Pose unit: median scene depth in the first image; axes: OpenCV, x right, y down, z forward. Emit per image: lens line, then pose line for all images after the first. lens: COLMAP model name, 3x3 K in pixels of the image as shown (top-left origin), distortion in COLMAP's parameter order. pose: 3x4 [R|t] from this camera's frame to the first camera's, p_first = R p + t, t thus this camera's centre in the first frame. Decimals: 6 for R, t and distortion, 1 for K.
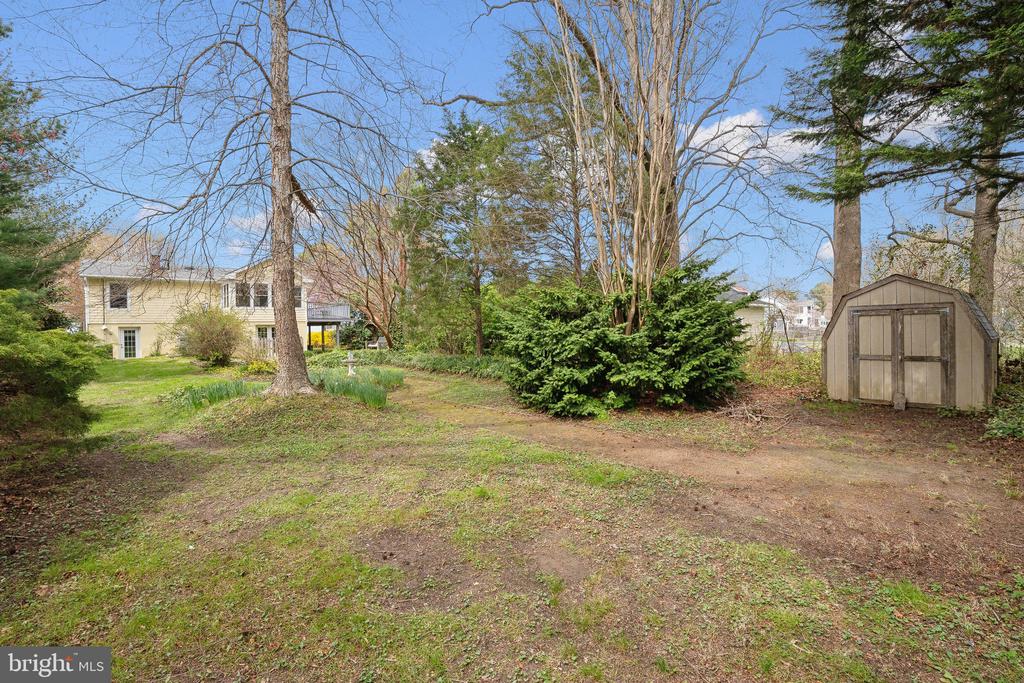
lens RADIAL K [[543.1, 0, 510.9], [0, 543.1, 334.6], [0, 0, 1]] dist [-0.001320, 0.000208]
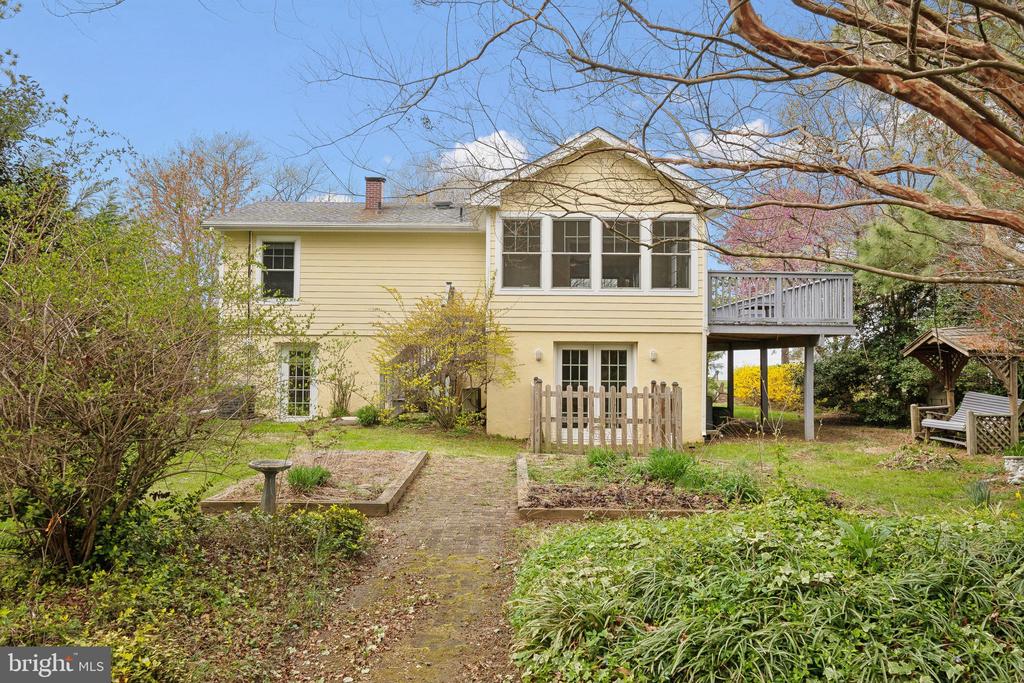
lens RADIAL K [[776.8, 0, 513.0], [0, 776.8, 336.9], [0, 0, 1]] dist [0.088986, 0.002363]
pose [[0.773162, 0.004130, -0.634195, -0.189201], [-0.030379, 0.999072, -0.030529, -0.005027], [0.633480, 0.042870, 0.772570, 0.627280]]
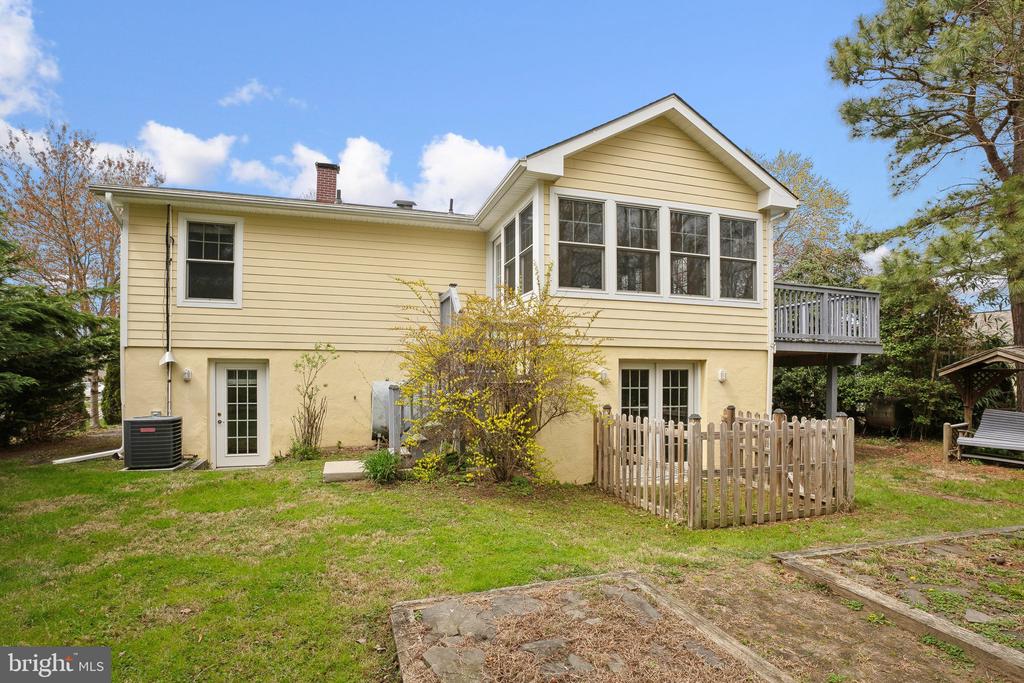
lens RADIAL K [[502.3, 0, 502.4], [0, 502.3, 382.7], [0, 0, 1]] dist [-0.017181, 0.000002]
pose [[0.931584, 0.027188, -0.362508, -0.444445], [-0.025612, 0.999630, 0.009154, -0.006777], [0.362623, 0.000757, 0.931936, 0.767613]]
